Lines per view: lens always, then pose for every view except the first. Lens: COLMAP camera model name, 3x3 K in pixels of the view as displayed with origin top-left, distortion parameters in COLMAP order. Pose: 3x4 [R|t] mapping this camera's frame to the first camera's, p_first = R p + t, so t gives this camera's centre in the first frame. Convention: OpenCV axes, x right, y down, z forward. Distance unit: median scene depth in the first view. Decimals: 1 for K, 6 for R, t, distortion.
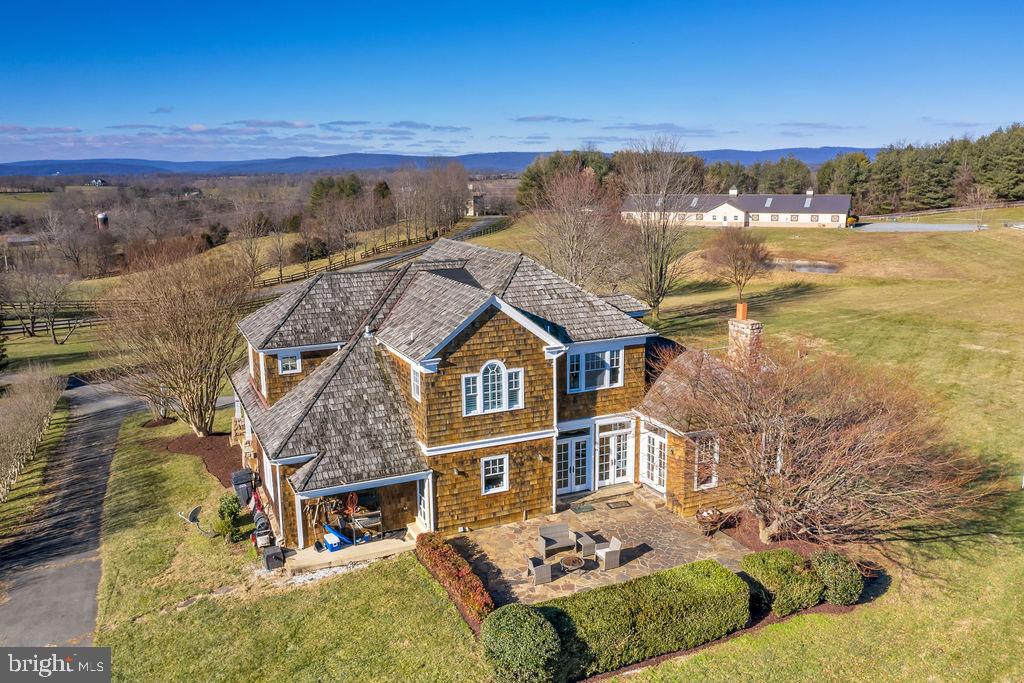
lens RADIAL K [[798.2, 0, 513.7], [0, 798.2, 342.0], [0, 0, 1]] dist [-0.022026, 0.003169]
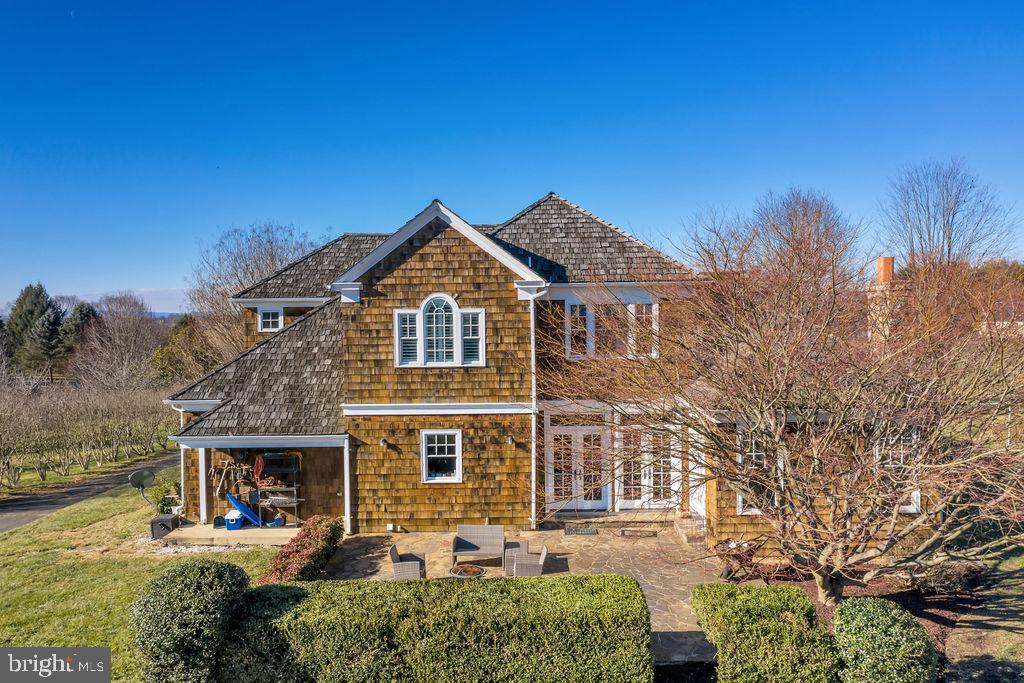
lens RADIAL K [[806.1, 0, 512.9], [0, 806.1, 342.3], [0, 0, 1]] dist [-0.000015, -0.003633]
pose [[0.905850, 0.012370, -0.423417, 0.345995], [-0.083088, 0.985345, -0.148970, 0.169536], [0.415369, 0.170126, 0.893603, 0.360720]]
